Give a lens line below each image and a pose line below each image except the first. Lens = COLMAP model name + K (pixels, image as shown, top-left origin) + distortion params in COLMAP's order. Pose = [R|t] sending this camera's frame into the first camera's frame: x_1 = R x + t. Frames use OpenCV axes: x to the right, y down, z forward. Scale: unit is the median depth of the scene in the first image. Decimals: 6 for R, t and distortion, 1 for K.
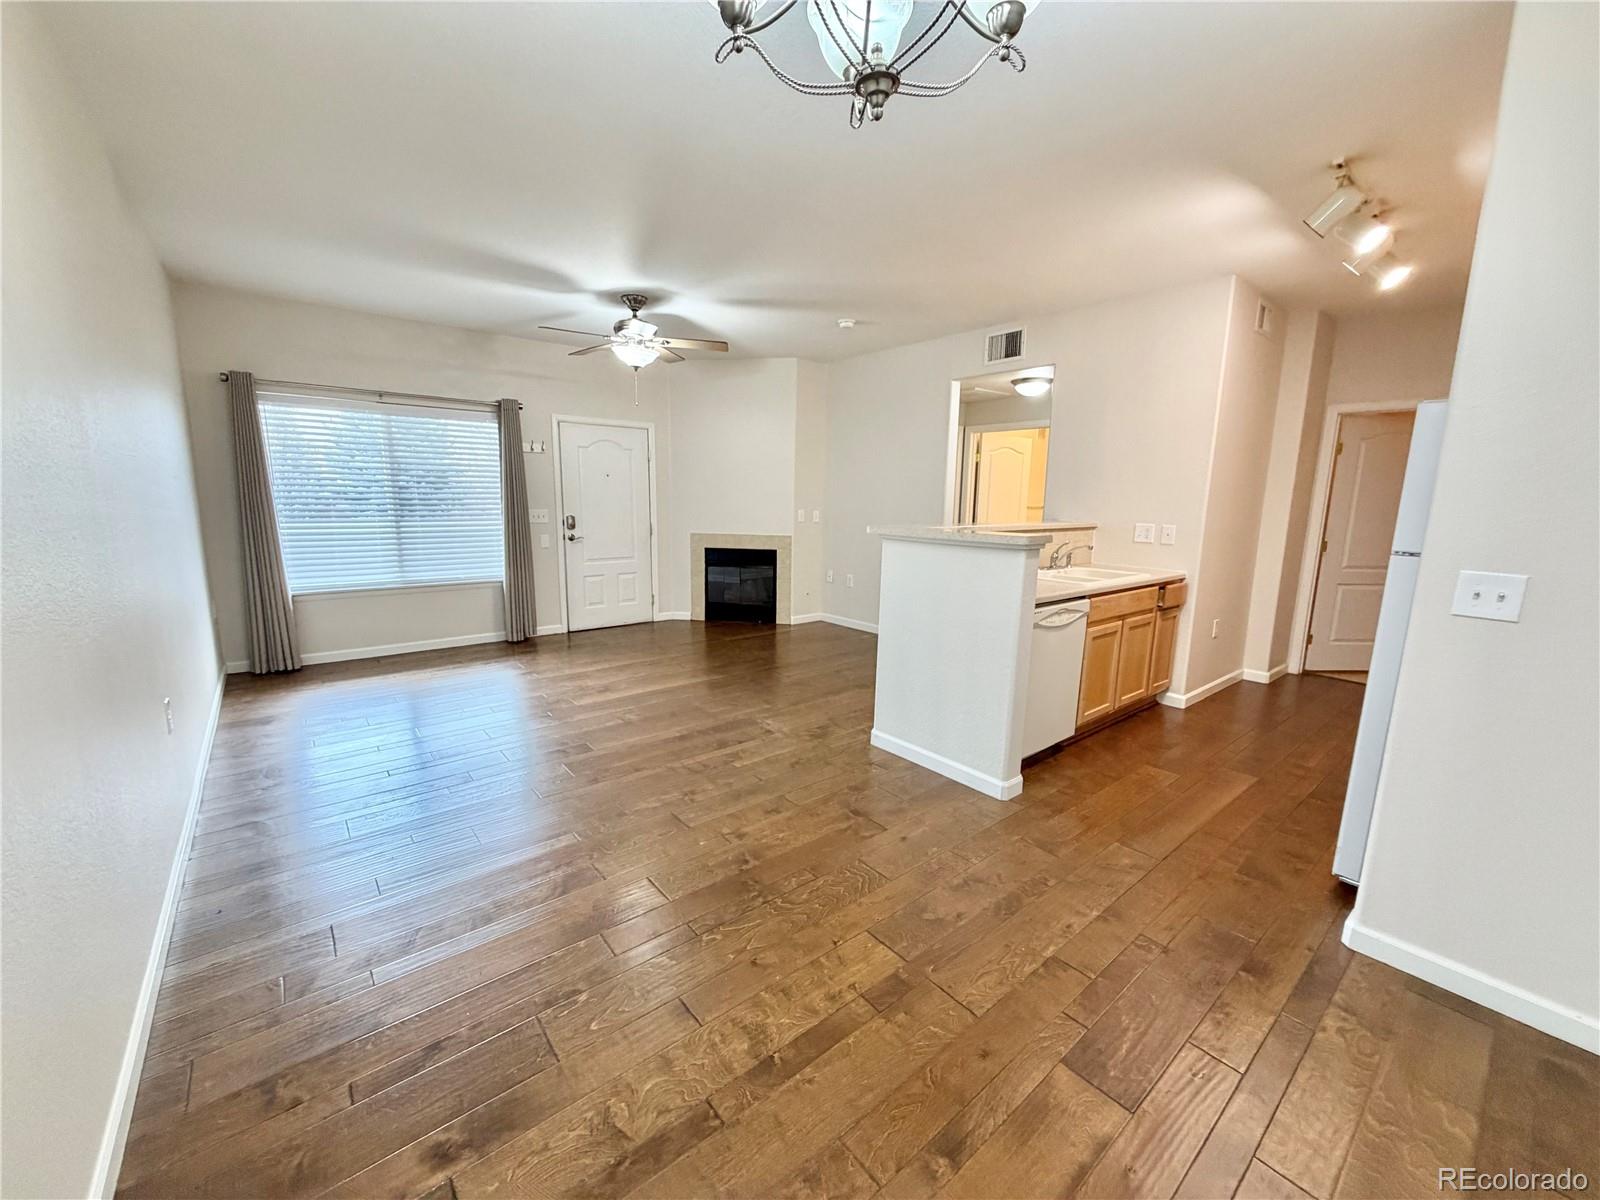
lens RADIAL K [[636.7, 0, 800.2], [0, 636.7, 603.0], [0, 0, 1]] dist [0.000524, 0.000329]
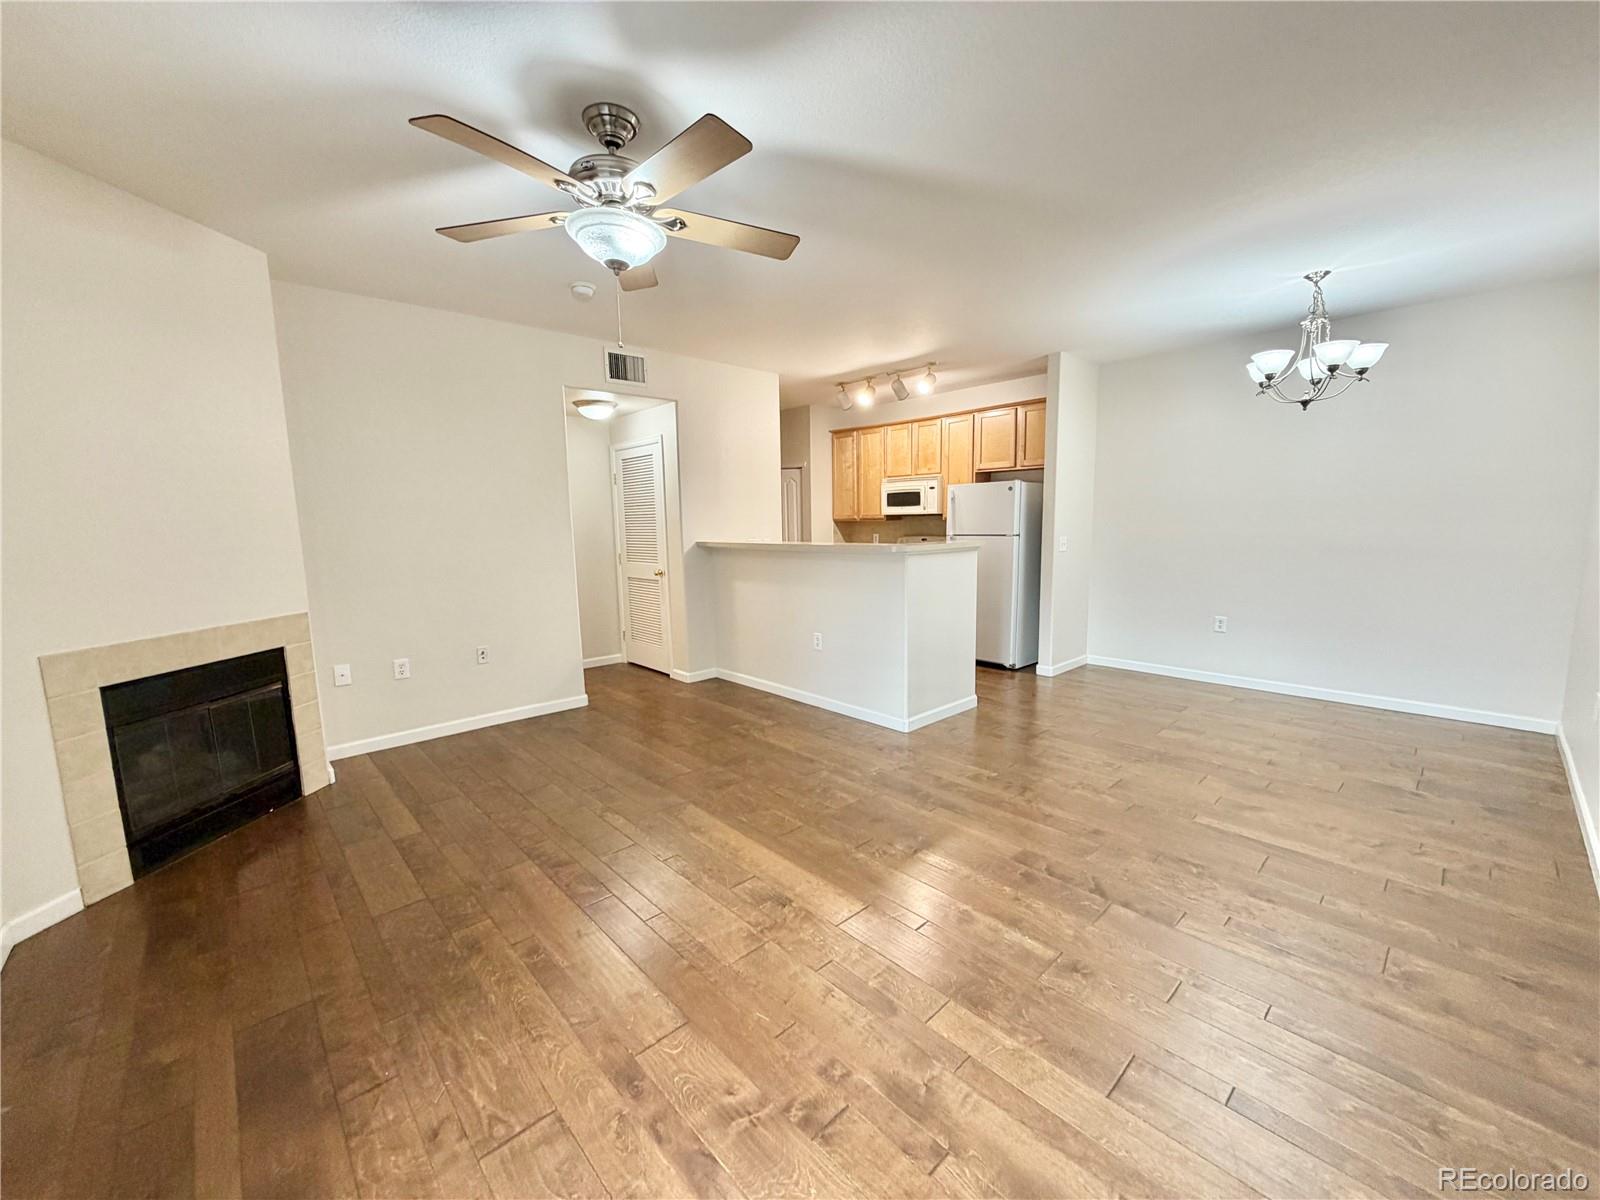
lens RADIAL K [[633.5, 0, 800.2], [0, 633.5, 608.6], [0, 0, 1]] dist [0.000561, 0.000074]
pose [[-0.057284, -0.157057, 0.985927, -0.710720], [0.181408, 0.969471, 0.164976, -0.162019], [-0.981738, 0.188305, -0.027044, 0.855641]]
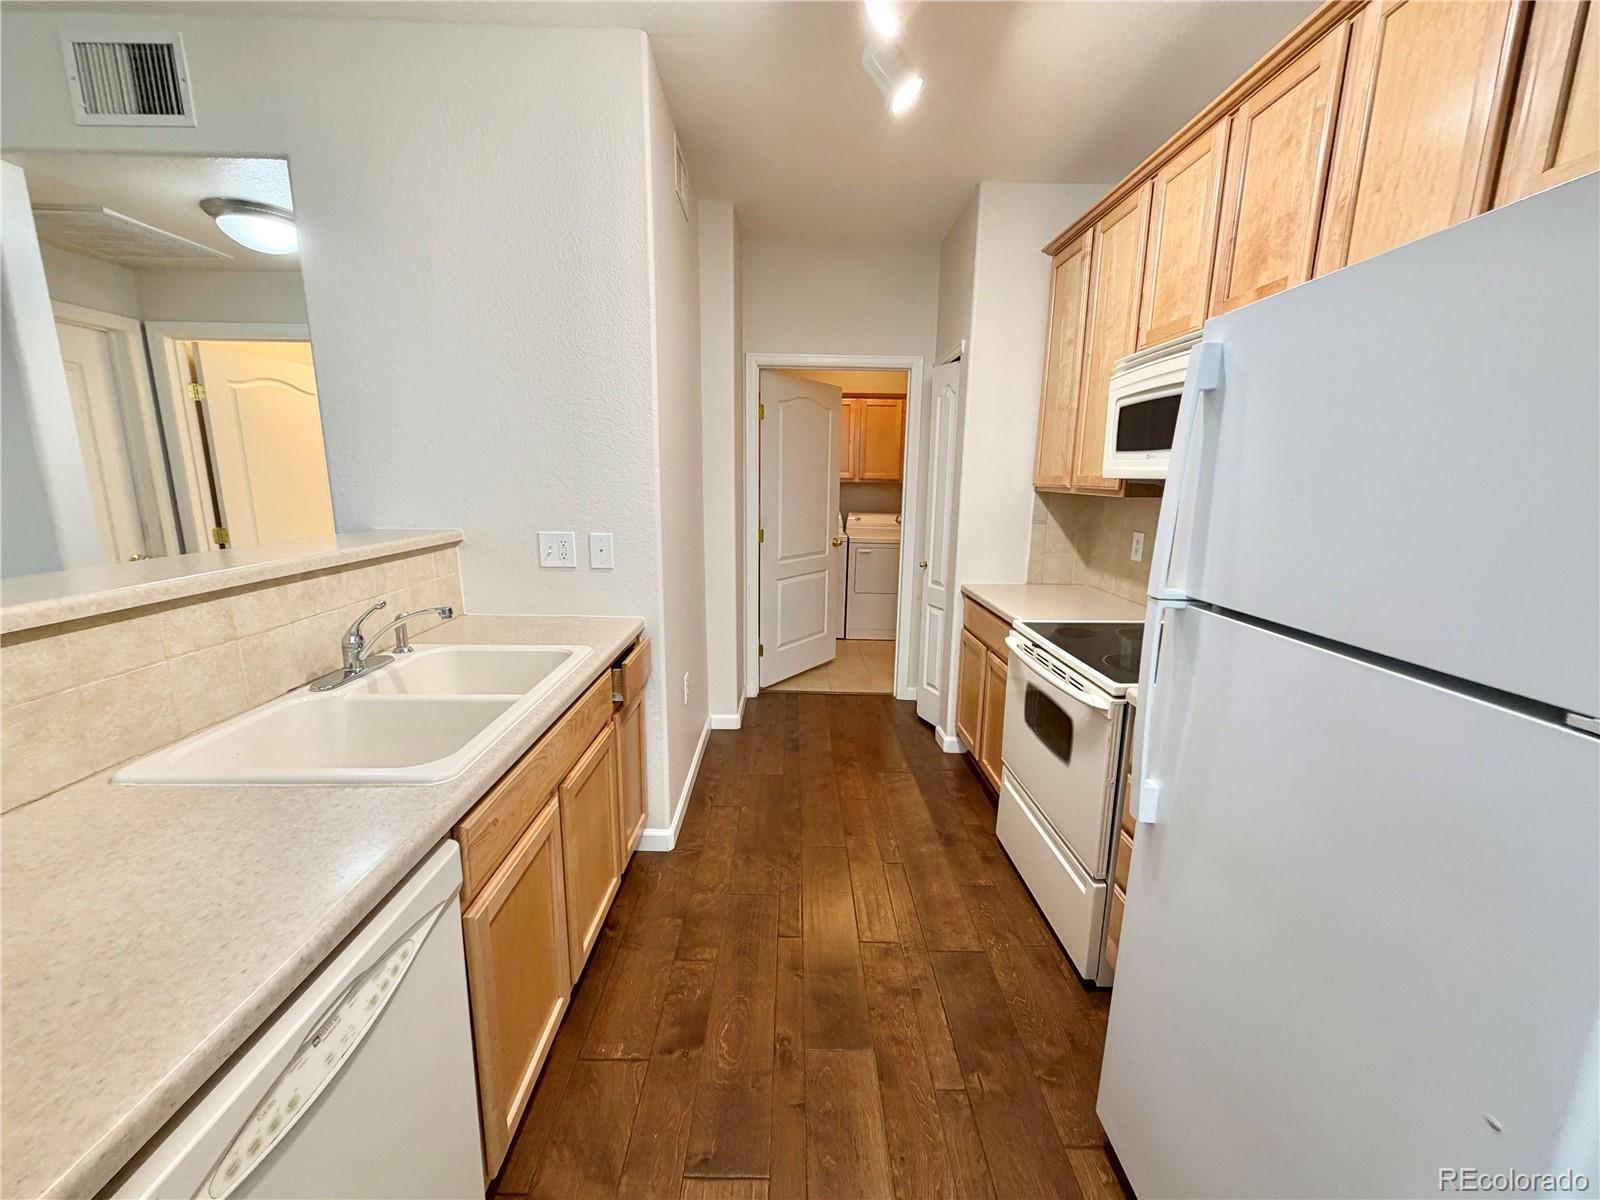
lens RADIAL K [[636.7, 0, 800.2], [0, 636.7, 603.0], [0, 0, 1]] dist [0.000524, 0.000329]
pose [[0.624427, -0.160201, 0.764478, 0.236524], [0.126893, 0.986545, 0.103091, -0.084165], [-0.770707, 0.032634, 0.636353, 0.472497]]
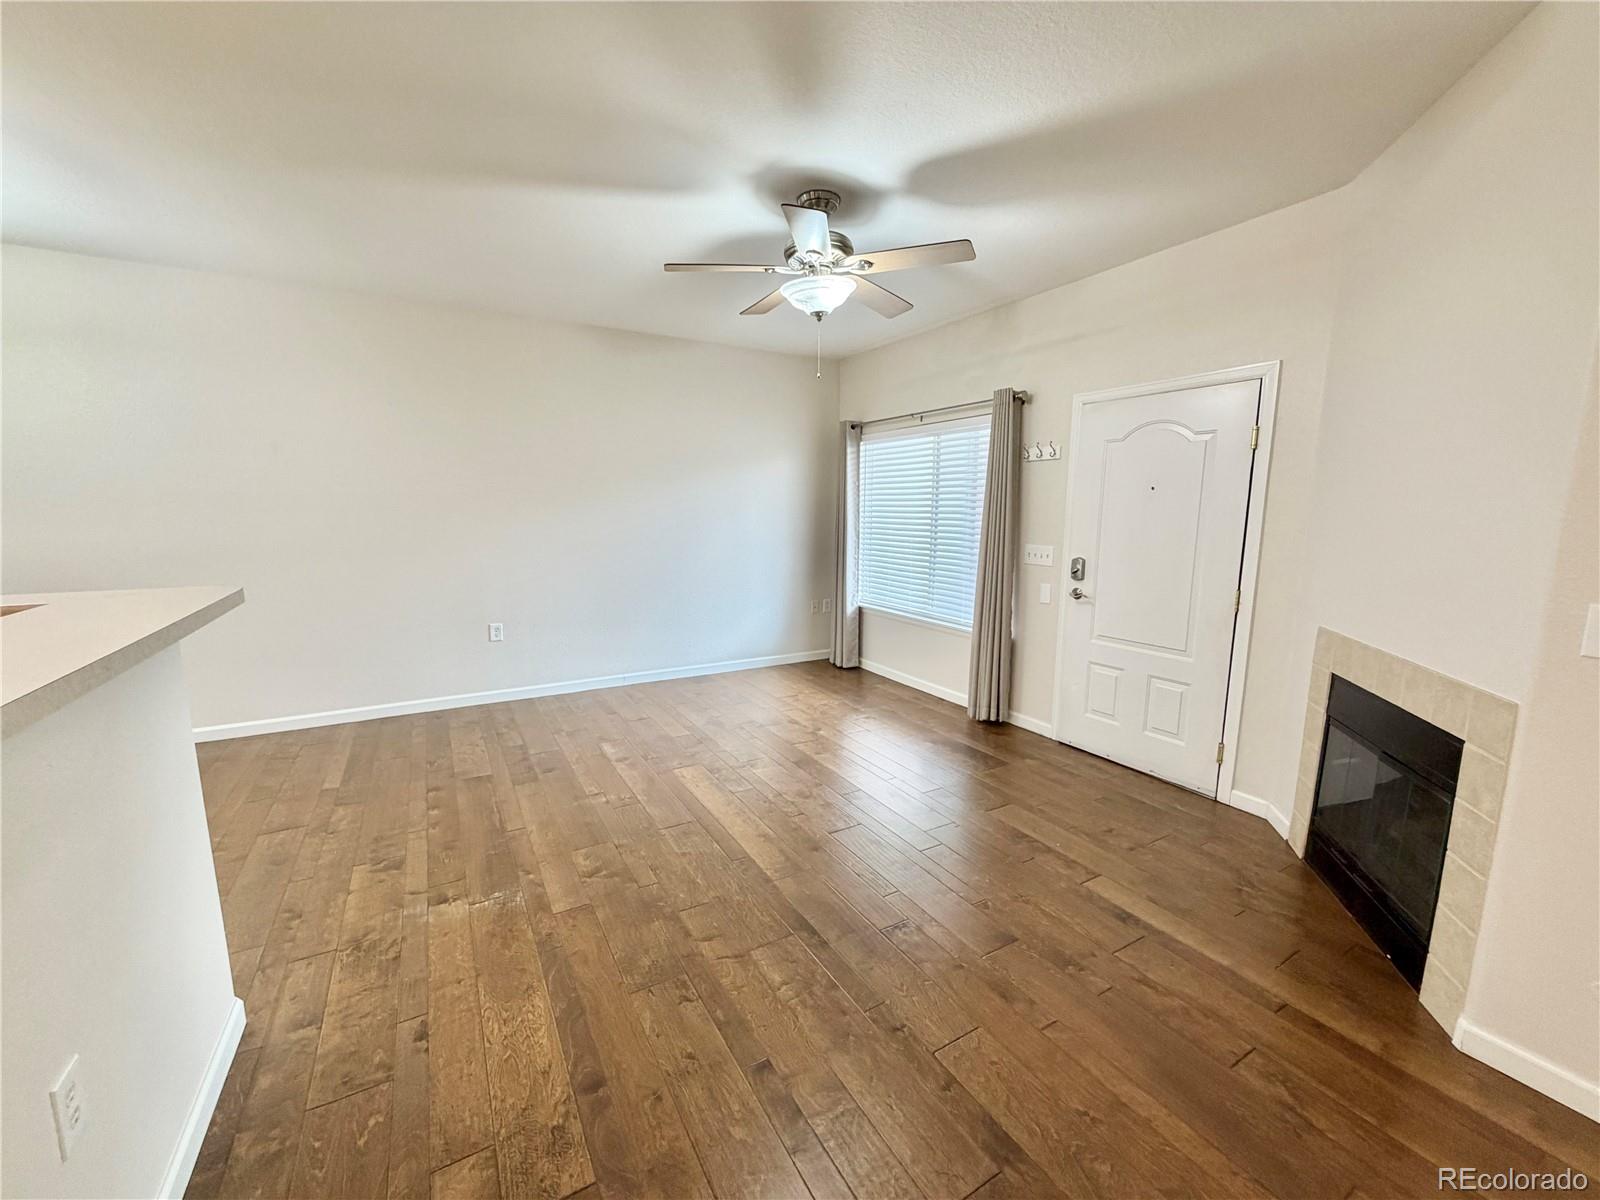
lens RADIAL K [[633.5, 0, 800.2], [0, 633.5, 608.6], [0, 0, 1]] dist [0.000561, 0.000074]
pose [[-0.164398, 0.137468, -0.976768, 0.346813], [-0.173385, 0.970796, 0.165810, -0.179555], [0.971036, 0.196616, -0.135762, 1.034162]]
